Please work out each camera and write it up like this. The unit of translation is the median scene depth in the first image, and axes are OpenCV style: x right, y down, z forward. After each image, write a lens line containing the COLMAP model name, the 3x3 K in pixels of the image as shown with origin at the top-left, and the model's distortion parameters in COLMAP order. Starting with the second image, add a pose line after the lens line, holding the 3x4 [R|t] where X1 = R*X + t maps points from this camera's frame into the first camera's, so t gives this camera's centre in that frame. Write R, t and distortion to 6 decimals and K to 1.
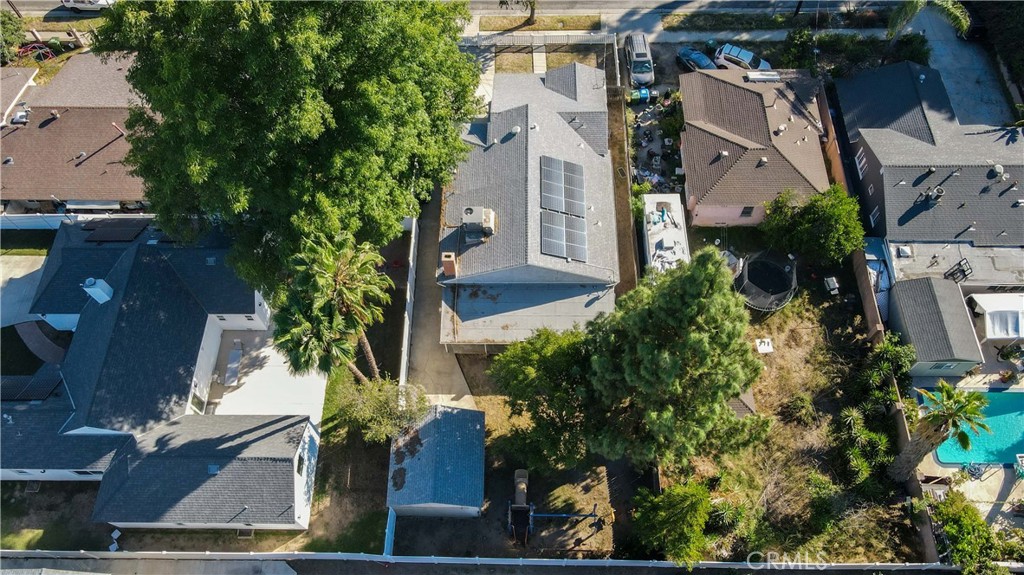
lens RADIAL K [[750.4, 0, 505.2], [0, 750.4, 285.5], [0, 0, 1]] dist [0.007859, 0.005397]
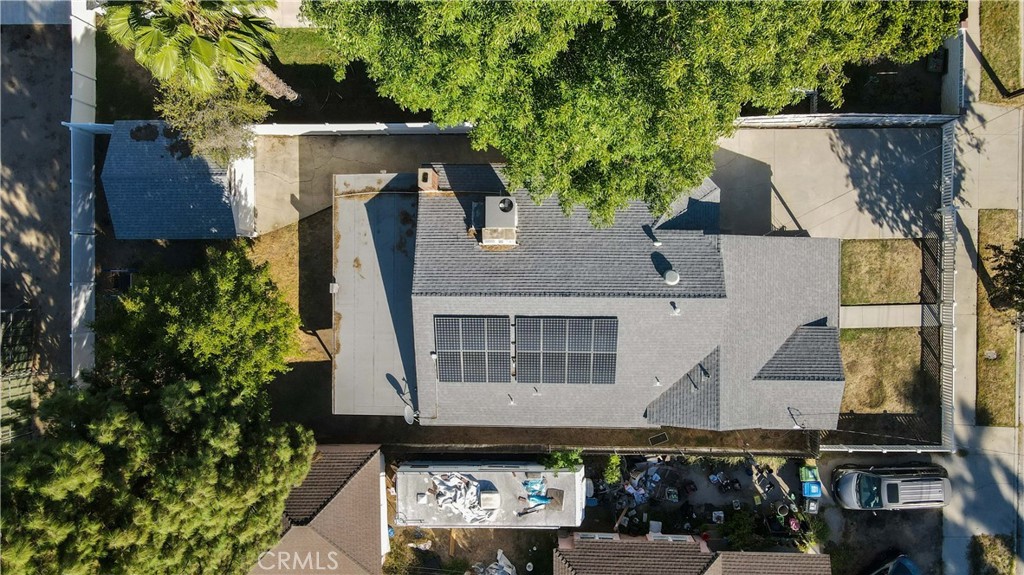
lens RADIAL K [[750.4, 0, 505.2], [0, 750.4, 285.5], [0, 0, 1]] dist [0.007859, 0.005397]
pose [[0.011935, 0.999259, 0.036603, -0.002558], [-0.852409, -0.008969, 0.522798, -0.353872], [0.522739, -0.037441, 0.851670, 0.359421]]
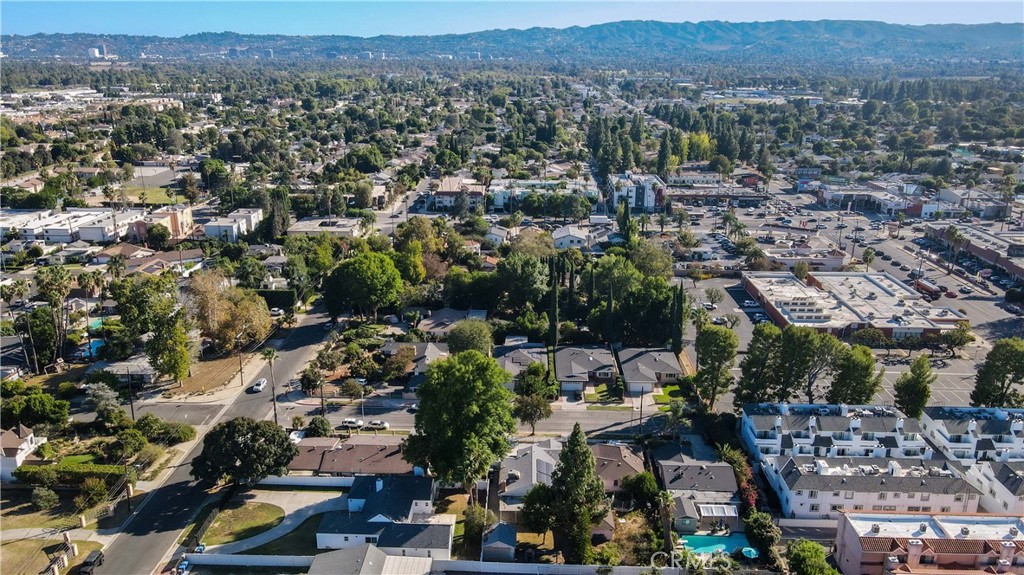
lens RADIAL K [[750.4, 0, 505.2], [0, 750.4, 285.5], [0, 0, 1]] dist [0.007859, 0.005397]
pose [[0.999447, 0.032011, -0.009038, -0.065998], [-0.029213, 0.714860, -0.698657, 1.333231], [-0.015904, 0.698535, 0.715399, -1.436645]]
